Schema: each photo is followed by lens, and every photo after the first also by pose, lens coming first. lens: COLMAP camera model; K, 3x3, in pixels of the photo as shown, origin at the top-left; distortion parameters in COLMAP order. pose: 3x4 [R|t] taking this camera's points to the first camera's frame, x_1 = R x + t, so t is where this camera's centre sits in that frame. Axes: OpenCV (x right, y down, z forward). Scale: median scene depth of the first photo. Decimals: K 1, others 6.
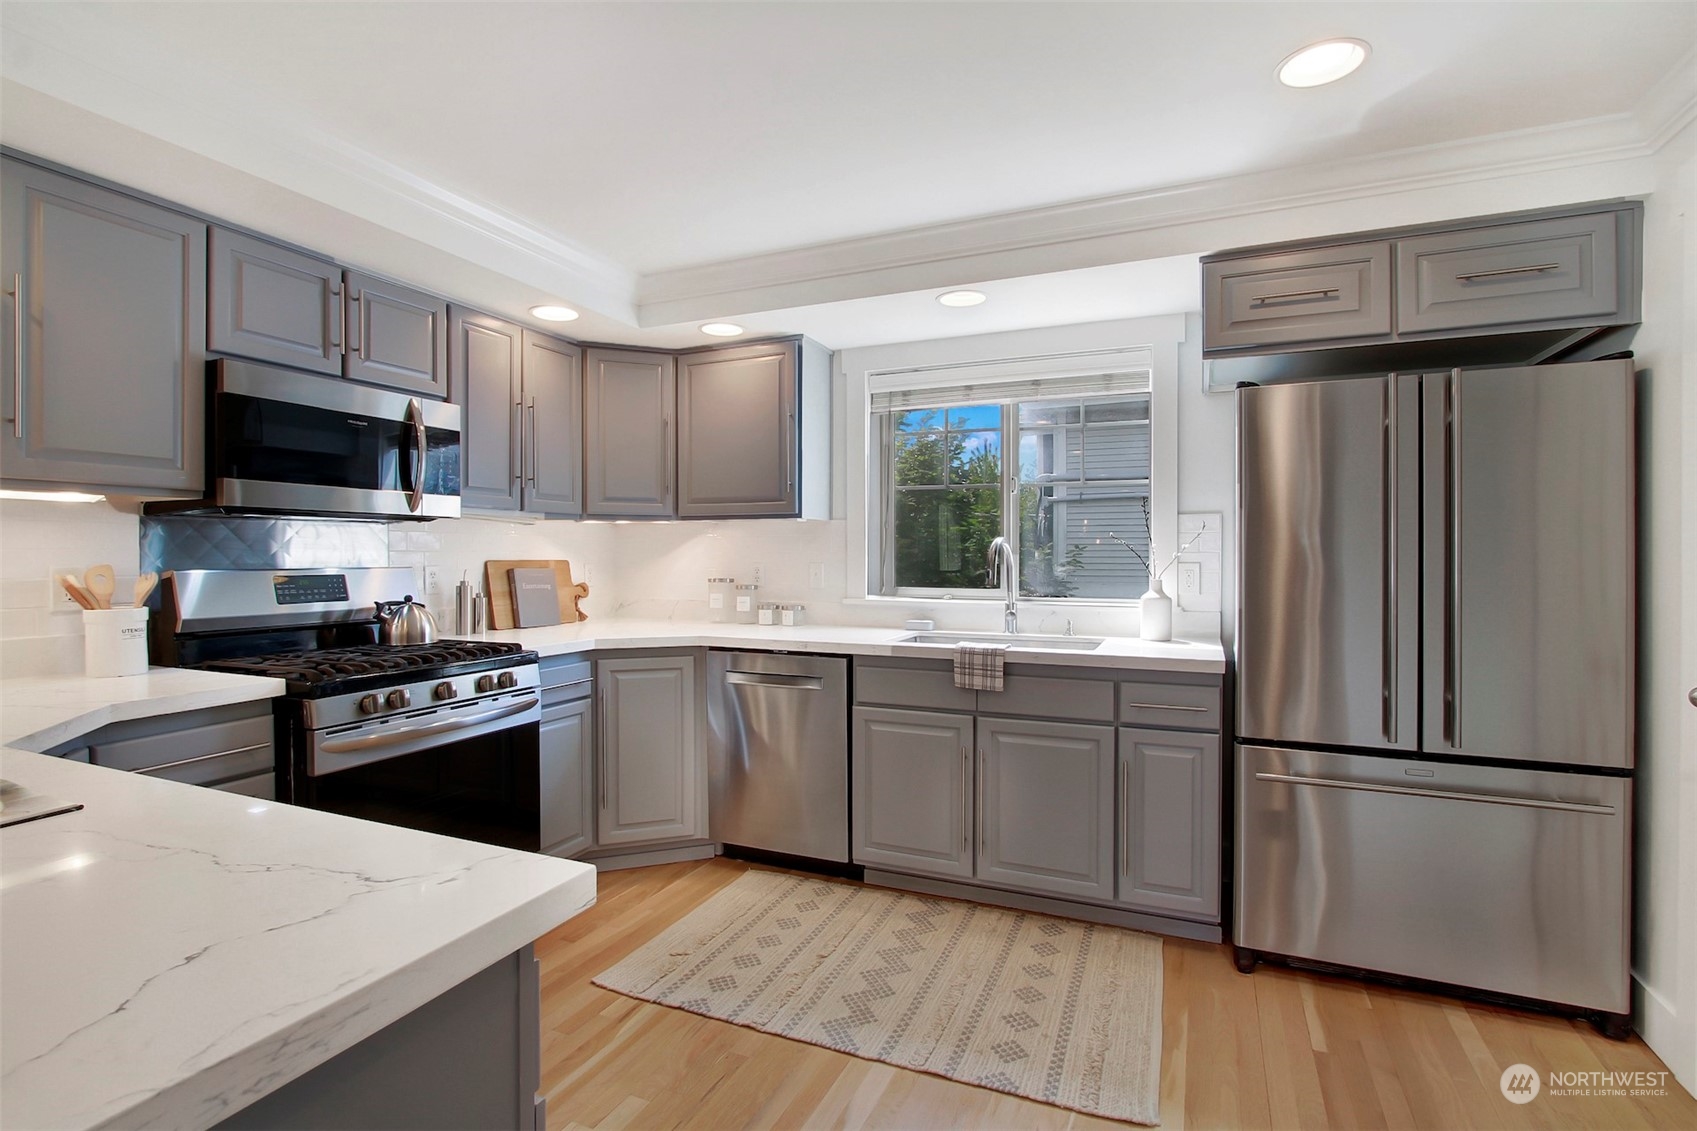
lens RADIAL K [[833.8, 0, 870.8], [0, 833.8, 558.7], [0, 0, 1]] dist [-0.017414, 0.001619]
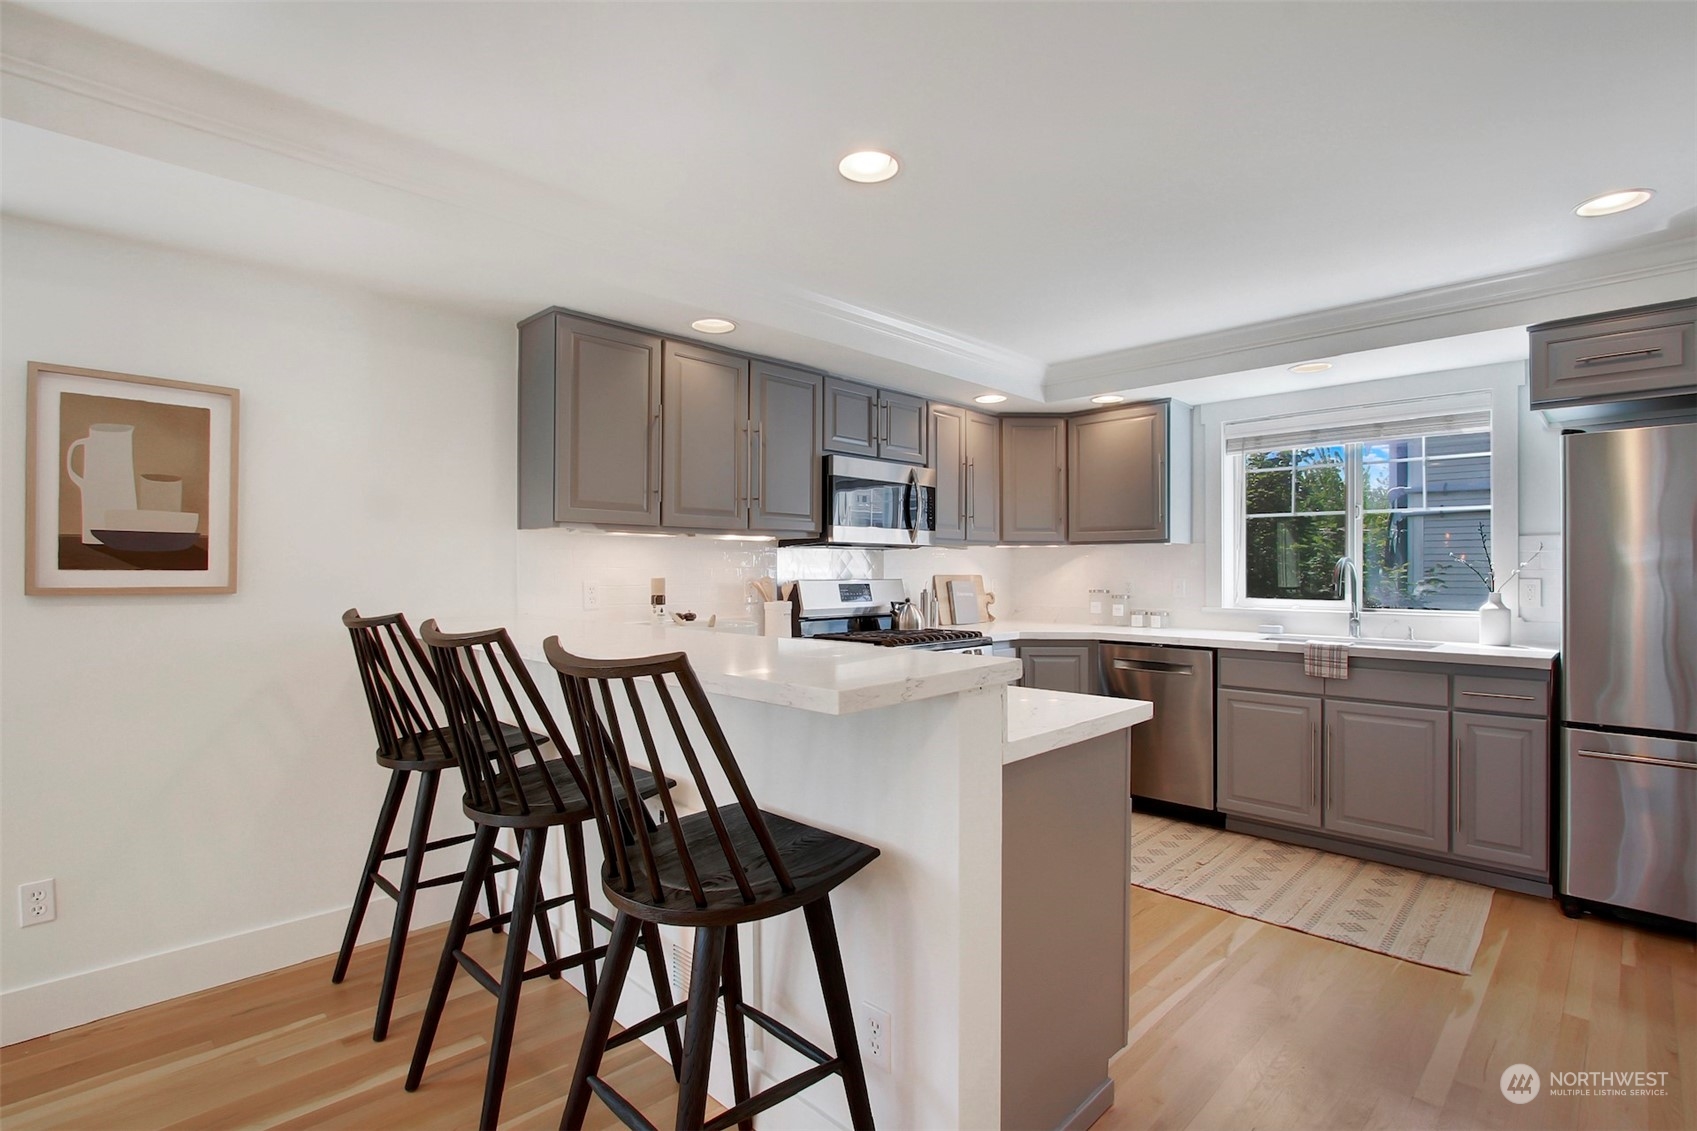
lens RADIAL K [[833.8, 0, 888.5], [0, 833.8, 565.7], [0, 0, 1]] dist [-0.017414, 0.001619]
pose [[0.939553, -0.000208, -0.342403, -0.064943], [-0.003928, 0.999927, -0.011386, 0.003652], [0.342381, 0.012043, 0.939484, -0.422566]]
